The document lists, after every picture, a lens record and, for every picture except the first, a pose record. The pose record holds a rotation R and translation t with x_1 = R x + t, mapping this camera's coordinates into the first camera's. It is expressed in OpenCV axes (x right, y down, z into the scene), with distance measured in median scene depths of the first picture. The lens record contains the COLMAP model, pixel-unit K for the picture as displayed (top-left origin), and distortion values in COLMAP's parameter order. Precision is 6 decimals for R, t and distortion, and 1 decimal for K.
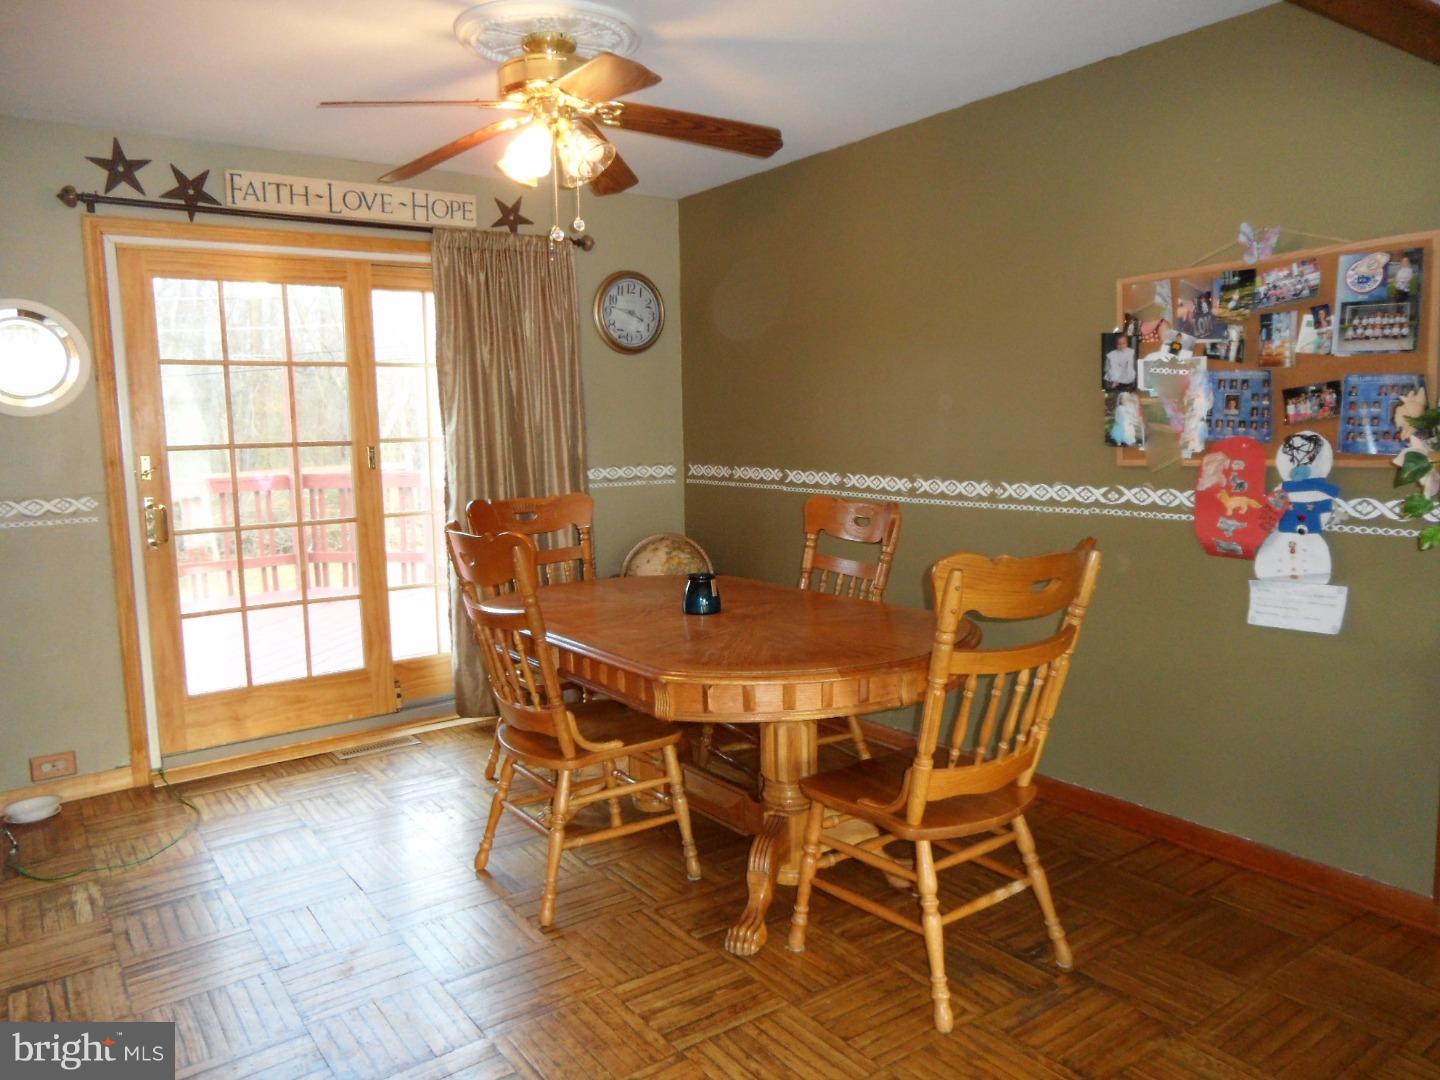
lens RADIAL K [[1043.8, 0, 748.0], [0, 1043.8, 543.1], [0, 0, 1]] dist [-0.041692, 0.043438]
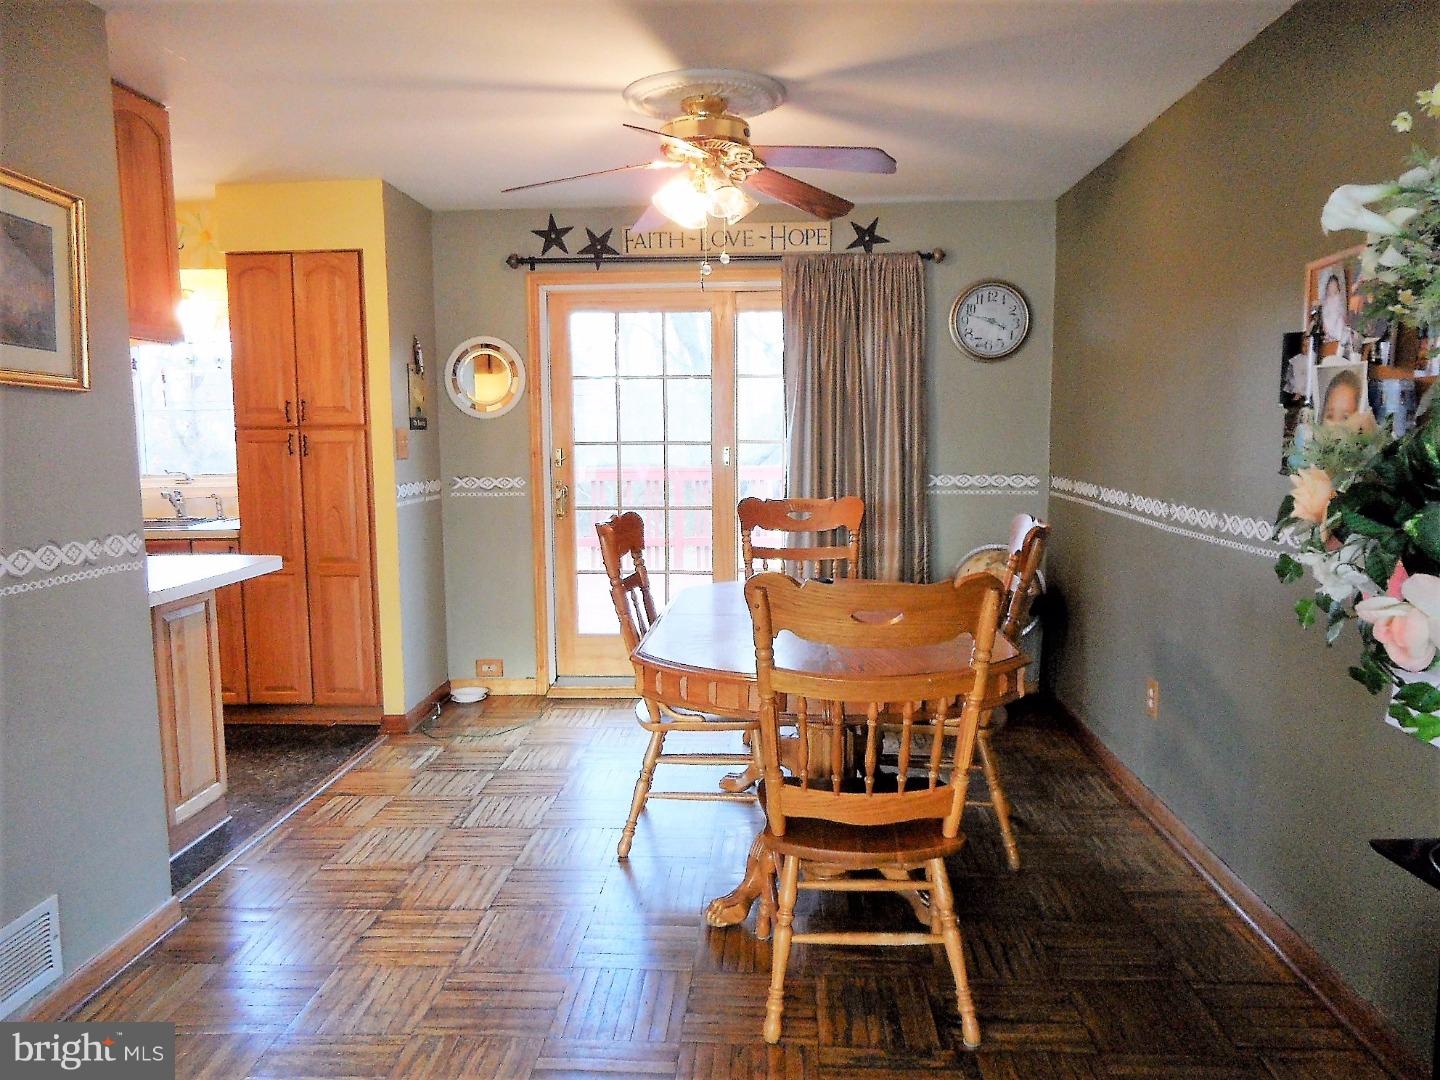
lens RADIAL K [[1043.8, 0, 720.4], [0, 1043.8, 543.6], [0, 0, 1]] dist [-0.041692, 0.043438]
pose [[0.767933, 0.087711, -0.634496, 0.434061], [-0.087303, 0.995669, 0.031975, -0.023964], [0.634553, 0.030838, 0.772264, 0.098889]]
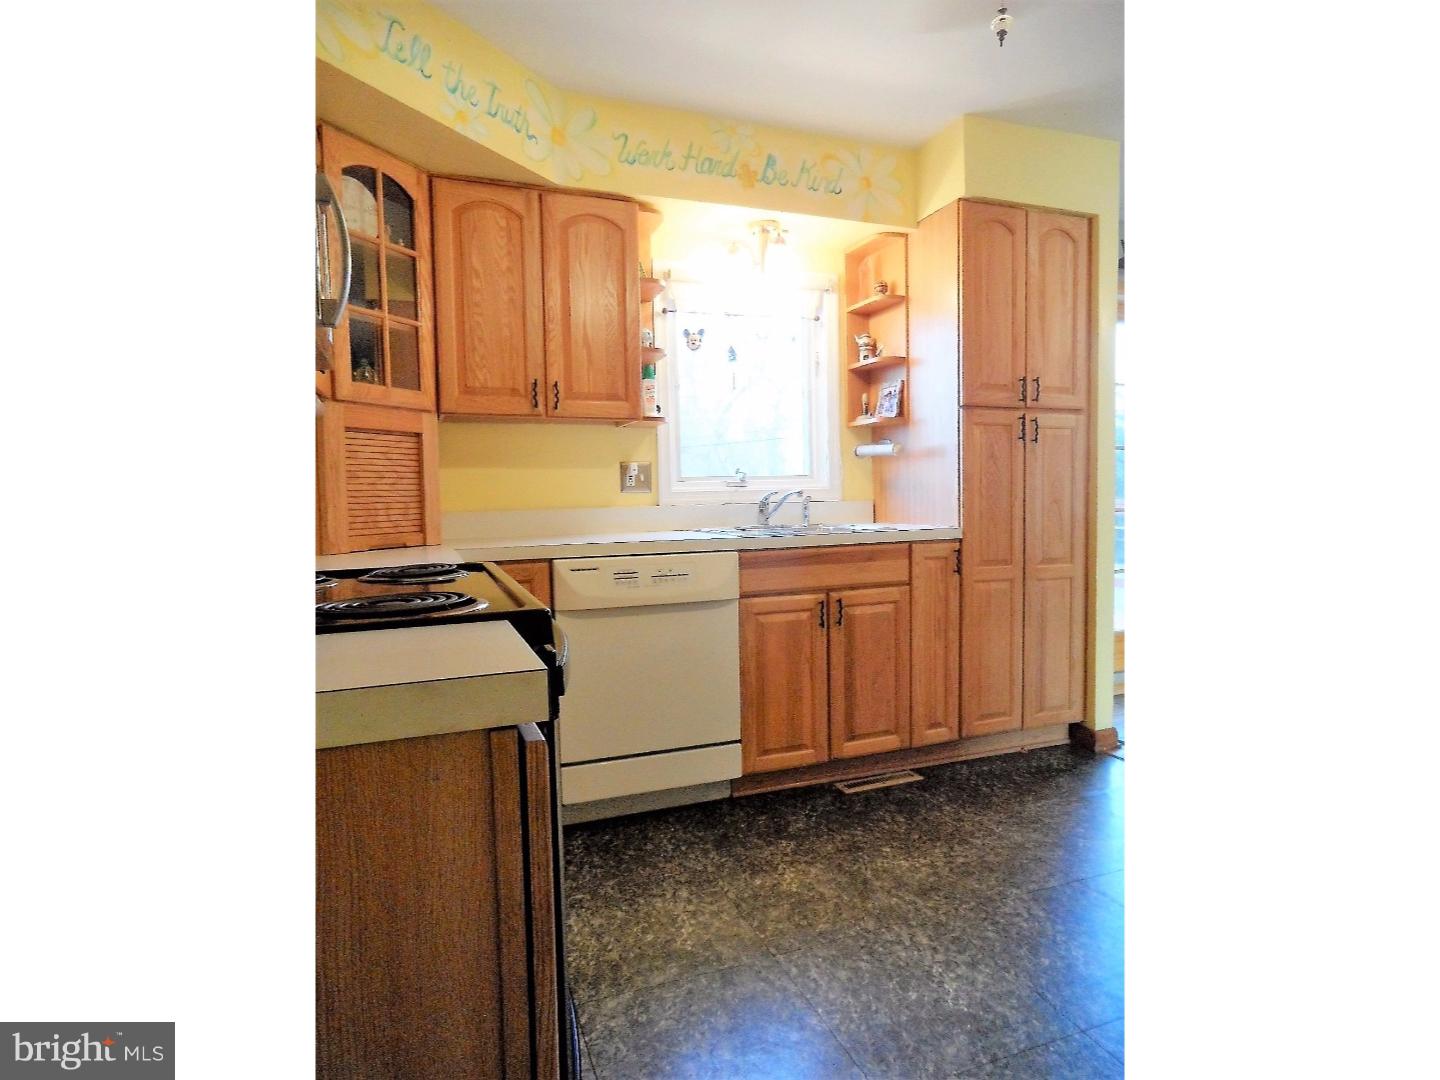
lens RADIAL K [[781.2, 0, 722.4], [0, 781.2, 545.5], [0, 0, 1]] dist [-0.000048, 0.000492]
pose [[0.963711, 0.023748, -0.265890, -0.865388], [-0.037060, 0.998292, -0.045160, 0.115294], [0.264363, 0.053375, 0.962945, -0.131290]]
